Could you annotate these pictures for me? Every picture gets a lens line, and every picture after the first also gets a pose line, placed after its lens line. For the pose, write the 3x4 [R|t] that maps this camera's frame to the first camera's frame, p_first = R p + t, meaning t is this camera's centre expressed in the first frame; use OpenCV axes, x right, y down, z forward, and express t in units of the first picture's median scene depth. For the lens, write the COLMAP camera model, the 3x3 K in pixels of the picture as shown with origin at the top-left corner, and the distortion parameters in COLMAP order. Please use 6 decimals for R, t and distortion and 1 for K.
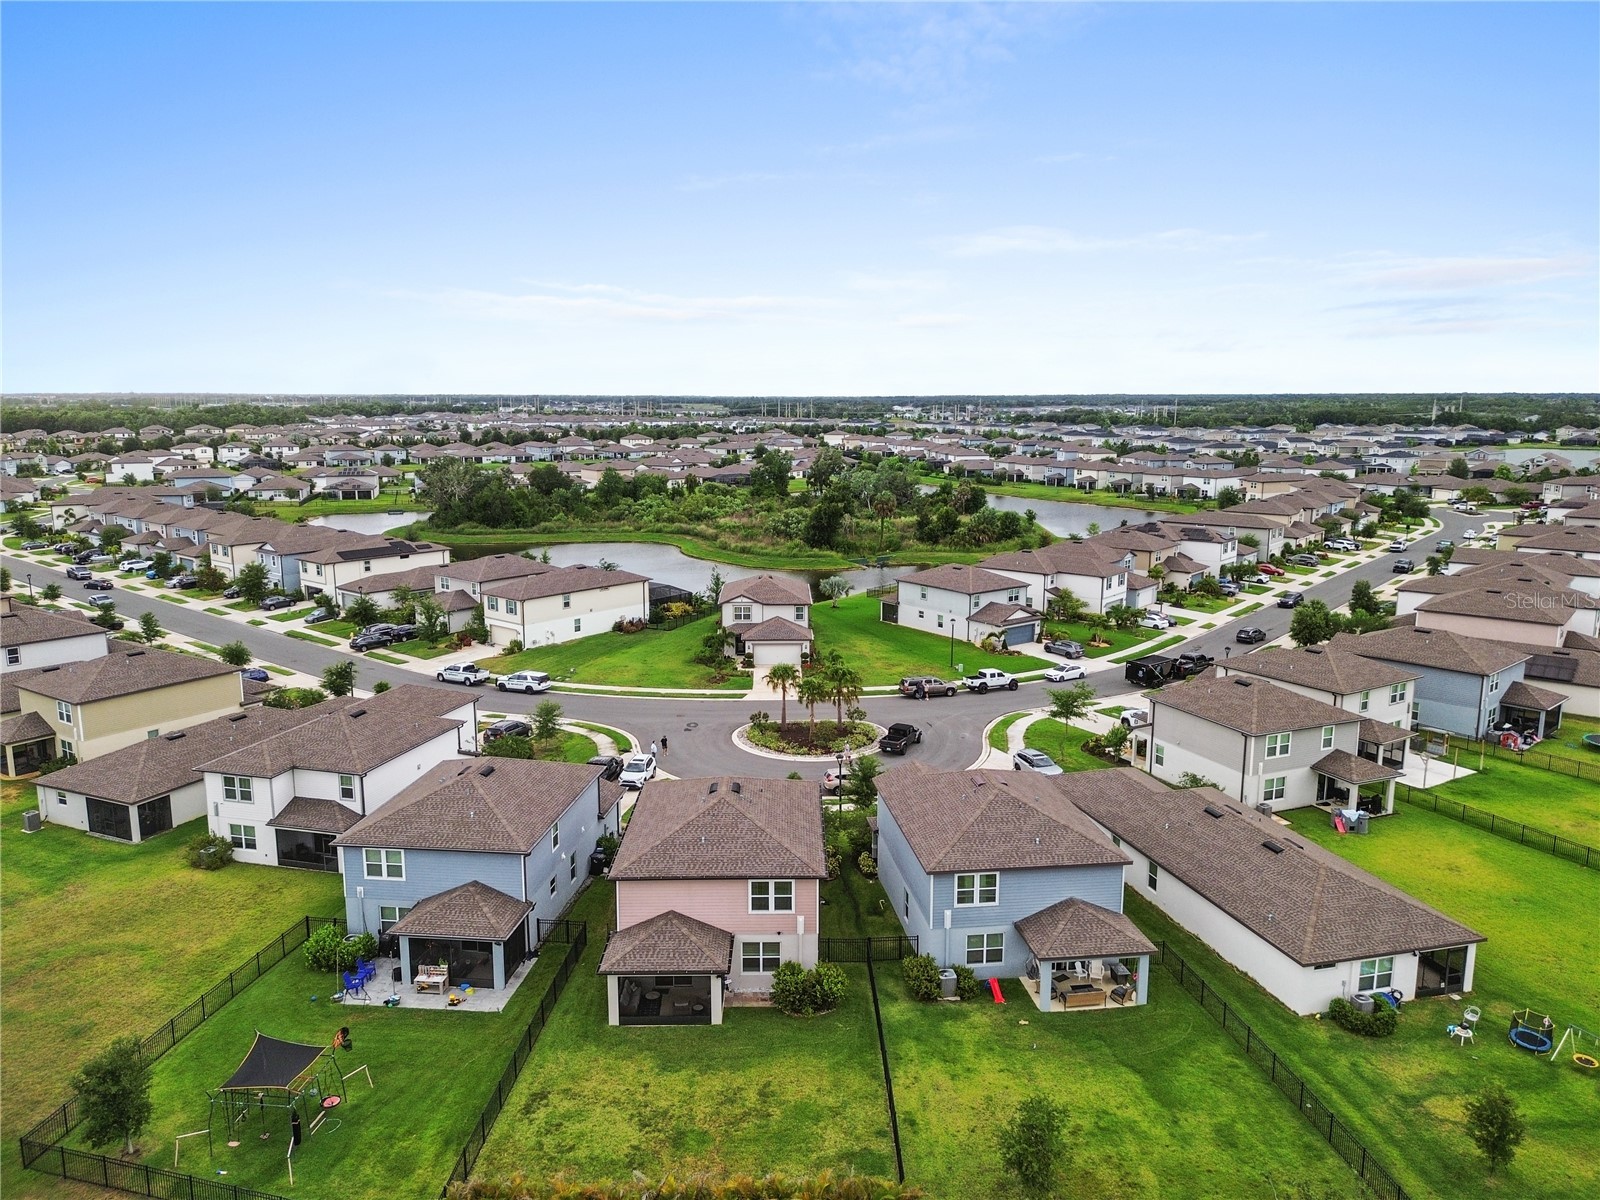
lens RADIAL K [[1128.2, 0, 802.1], [0, 1128.2, 597.6], [0, 0, 1]] dist [0.092429, -0.100583]
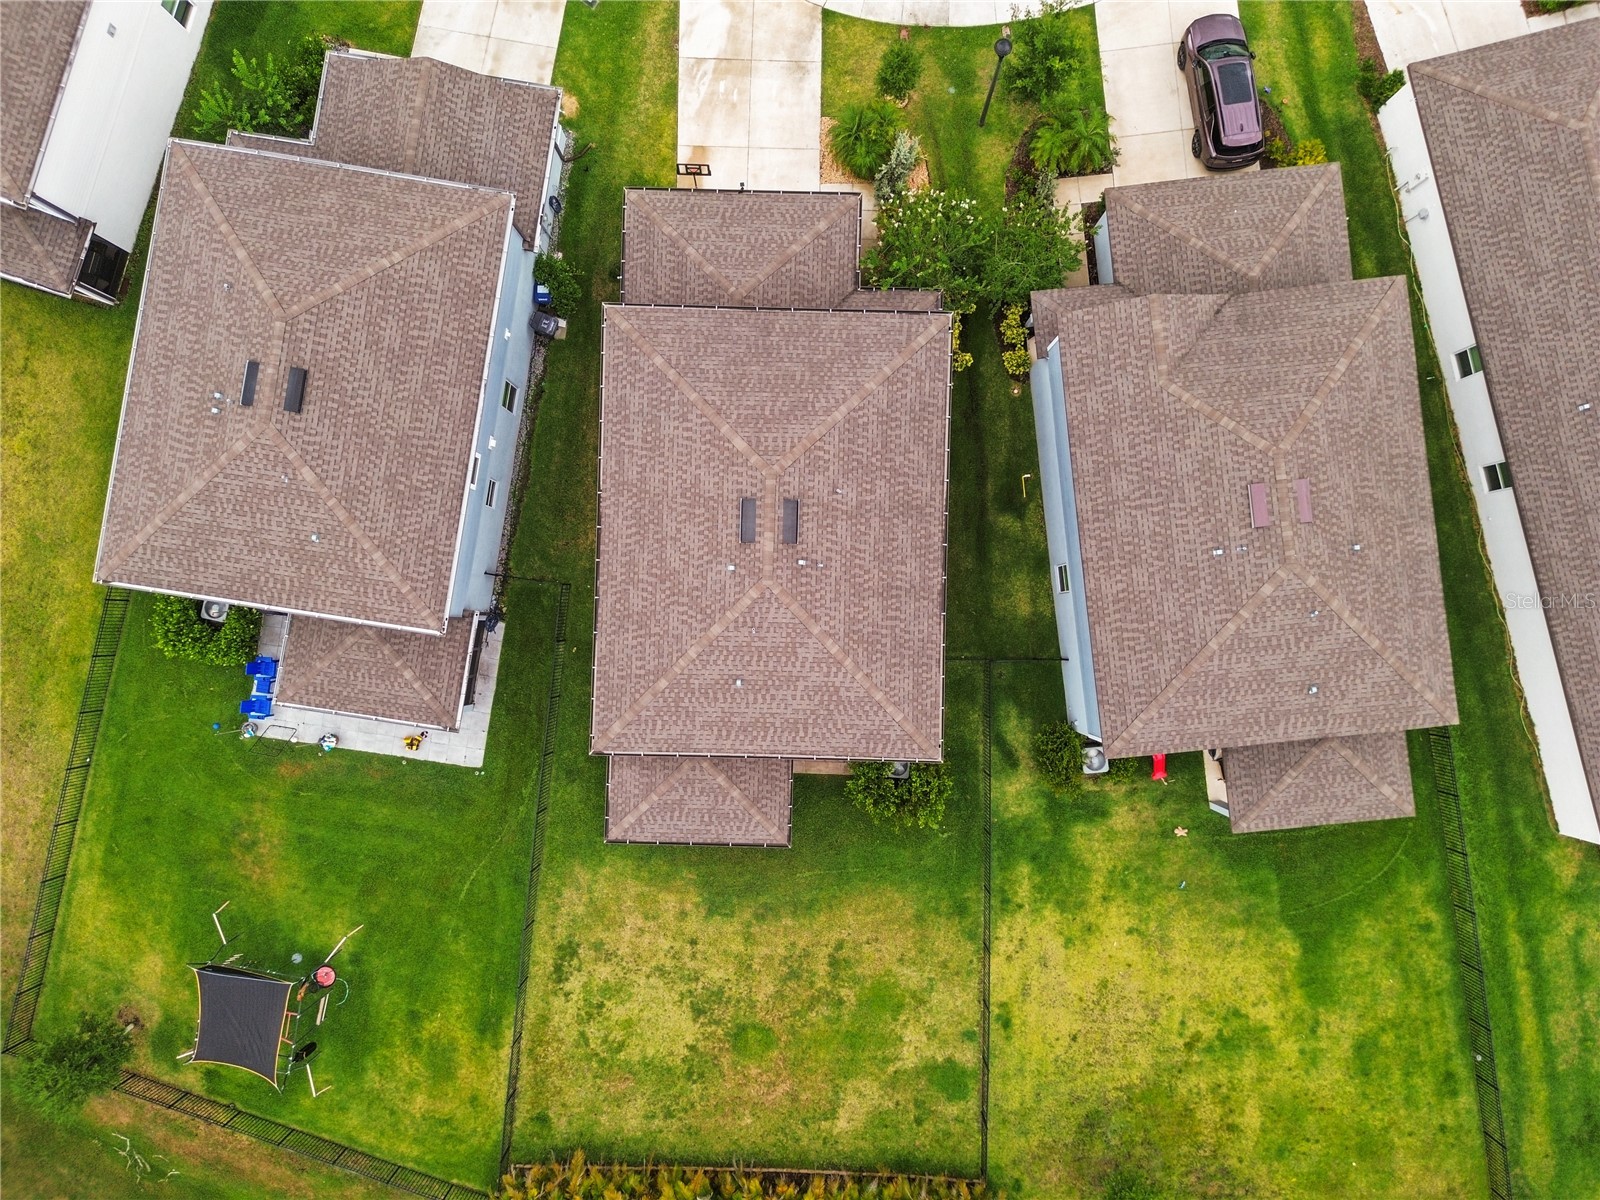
lens RADIAL K [[1129.0, 0, 803.6], [0, 1129.0, 604.5], [0, 0, 1]] dist [0.092646, -0.100442]
pose [[0.999375, 0.035035, -0.004728, -0.026050], [-0.002233, 0.196022, 0.980597, -0.183233], [0.035282, -0.979973, 0.195978, 0.460897]]
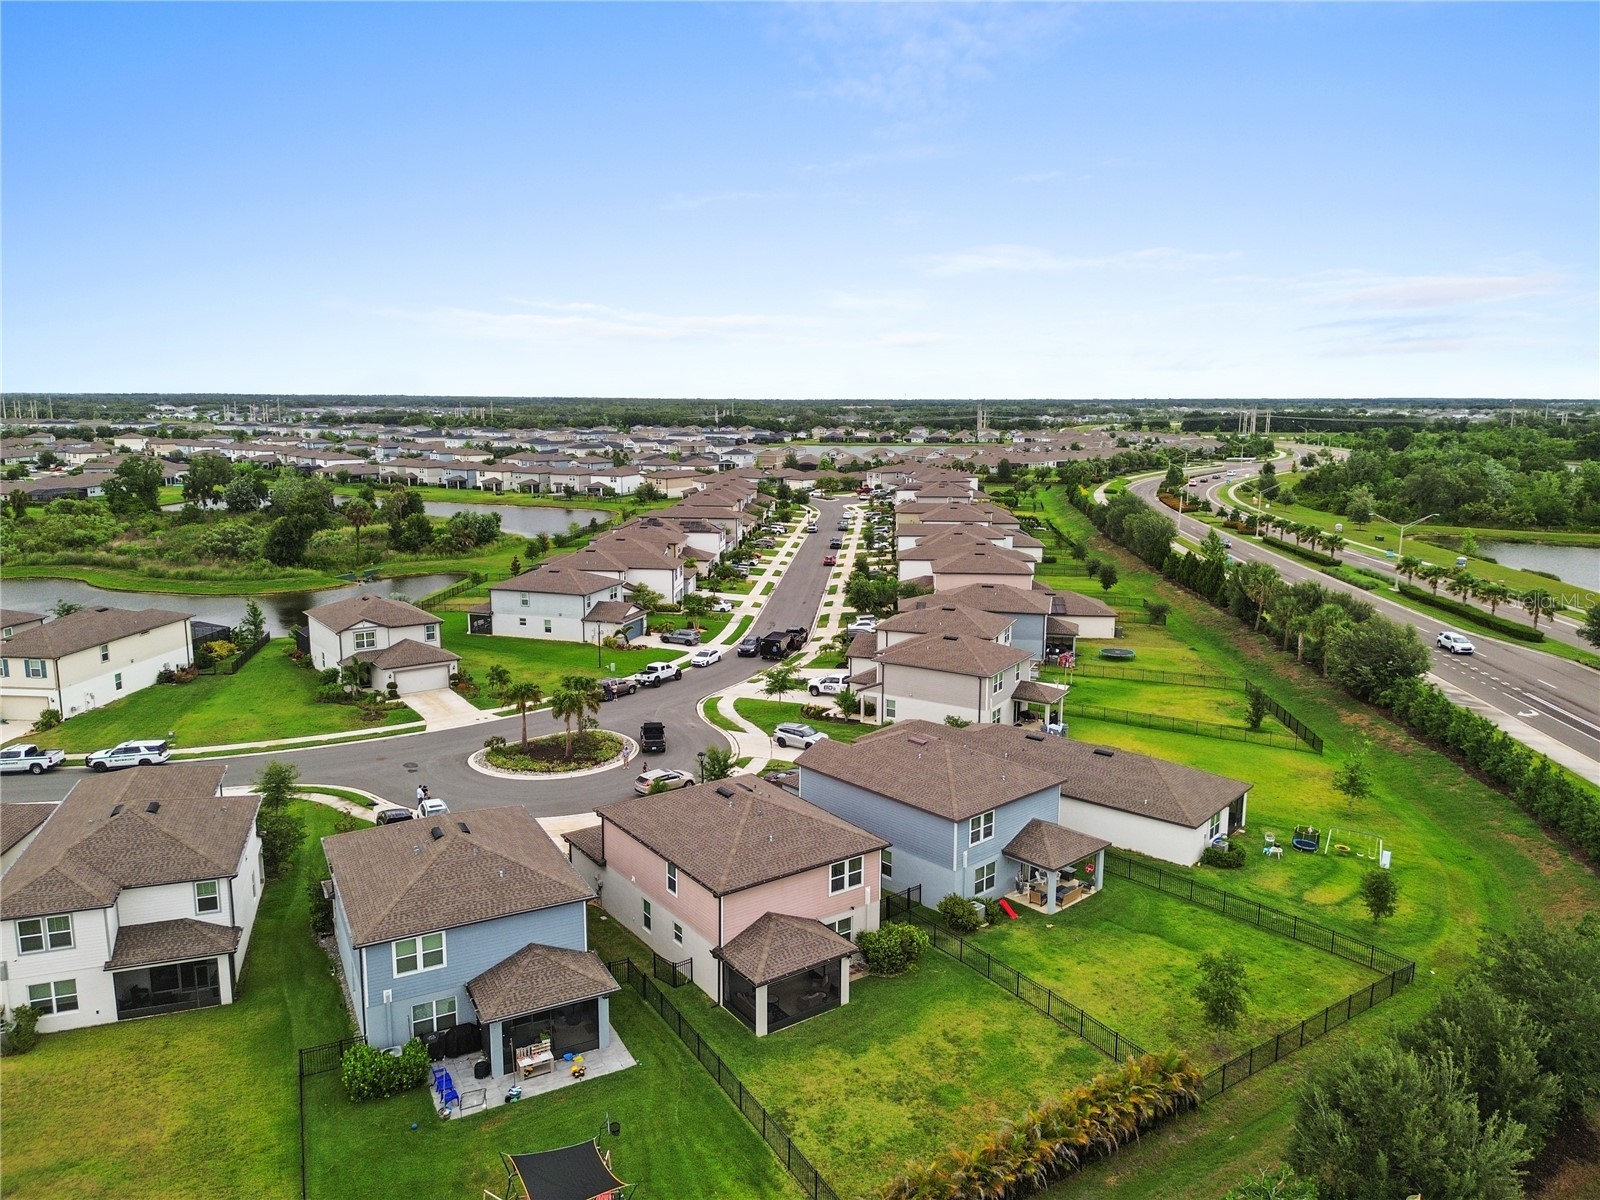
lens RADIAL K [[1128.2, 0, 802.1], [0, 1128.2, 597.6], [0, 0, 1]] dist [0.092429, -0.100583]
pose [[0.819331, -0.096323, 0.565171, -0.305768], [0.097086, 0.994859, 0.028809, -0.013161], [-0.565041, 0.031266, 0.824470, 0.071495]]
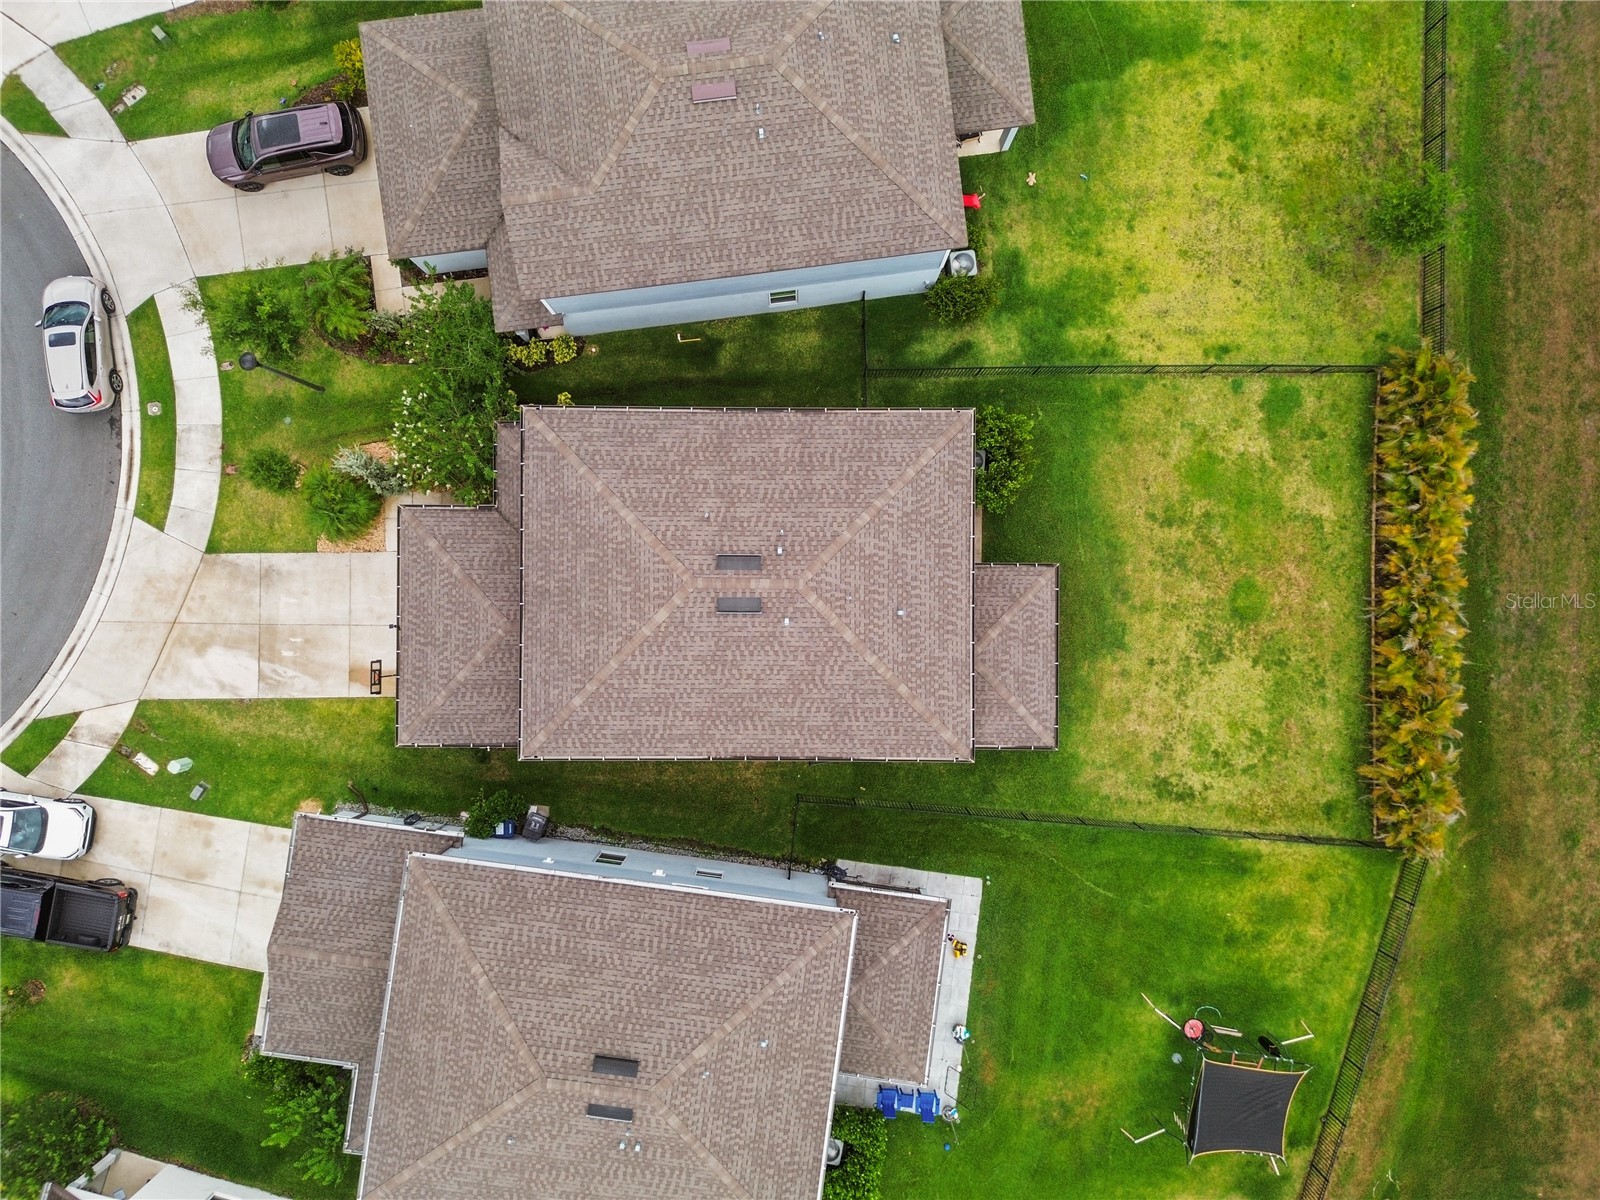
lens RADIAL K [[1128.2, 0, 802.1], [0, 1128.2, 597.6], [0, 0, 1]] dist [0.092429, -0.100583]
pose [[0.014262, -0.999868, 0.007793, -0.042264], [0.169448, 0.010098, 0.985487, -0.184029], [-0.985436, -0.012735, 0.169570, 0.473516]]
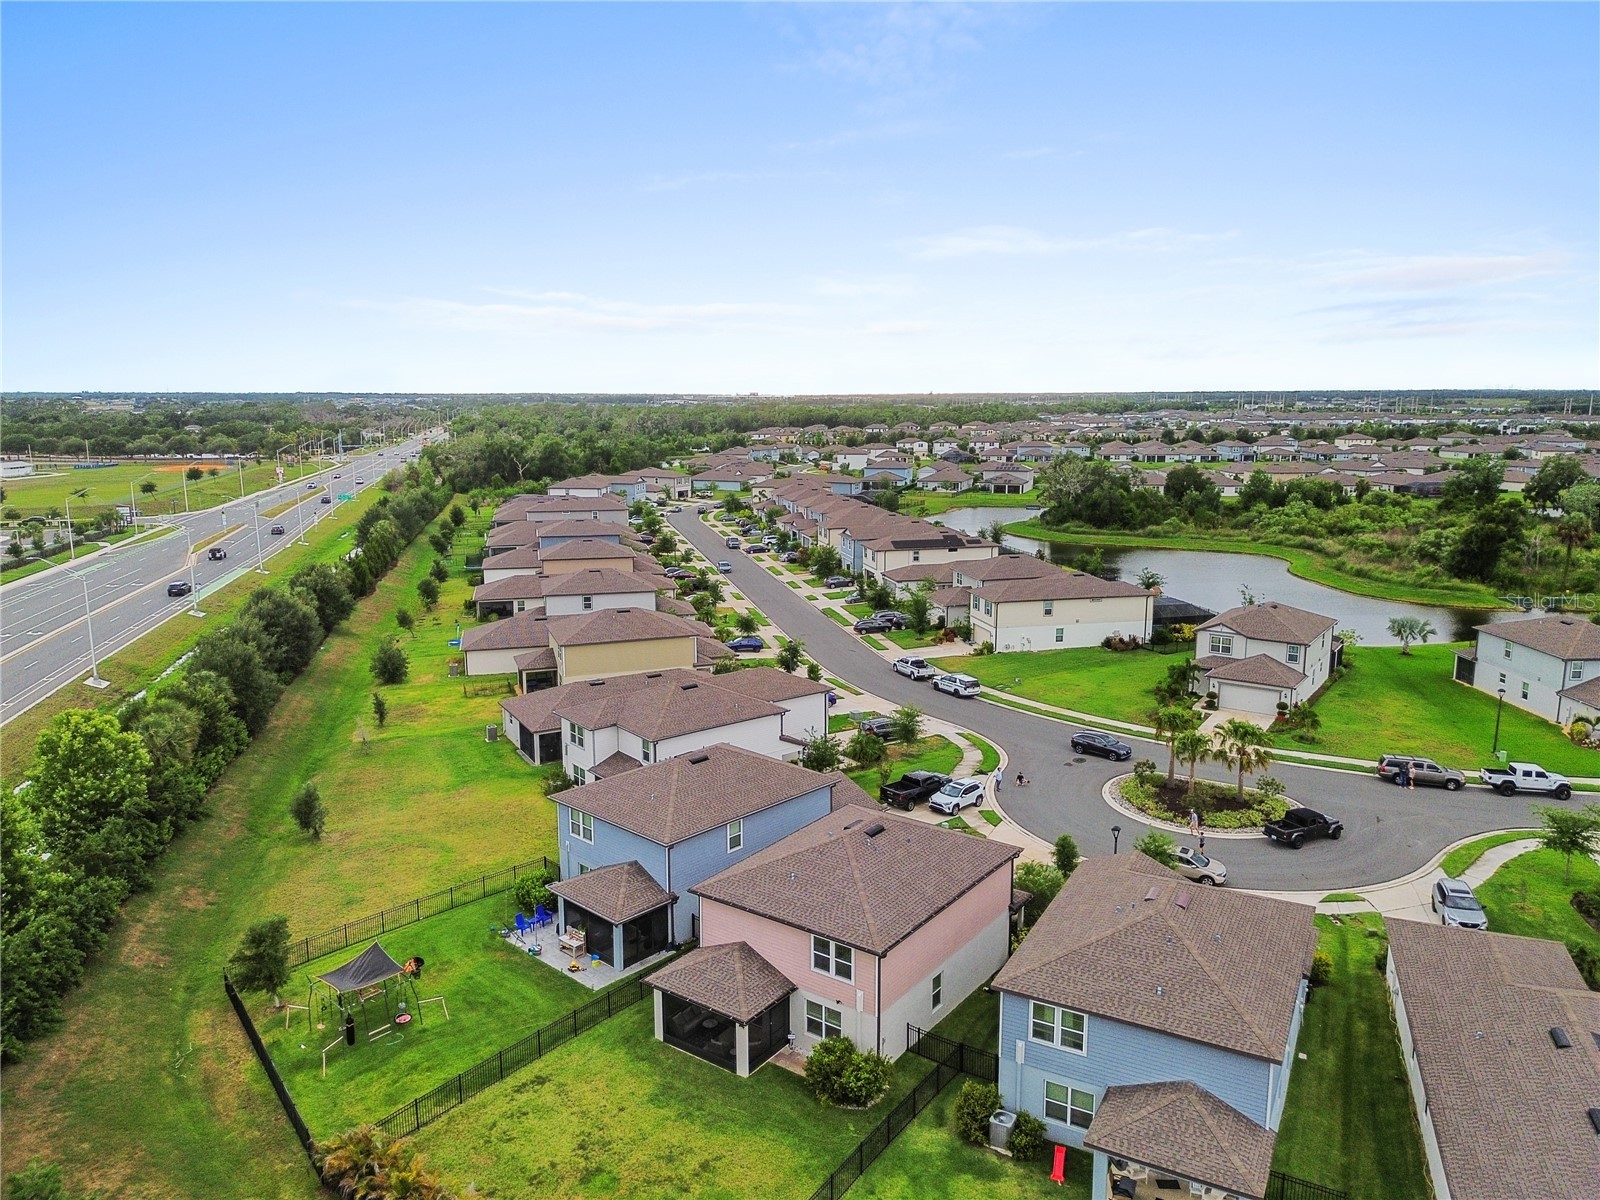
lens RADIAL K [[1129.0, 0, 803.6], [0, 1129.0, 604.5], [0, 0, 1]] dist [0.092646, -0.100442]
pose [[0.804719, 0.107652, -0.583813, 0.214704], [-0.103017, 0.993824, 0.041258, -0.021644], [0.584649, 0.026942, 0.810839, 0.126560]]
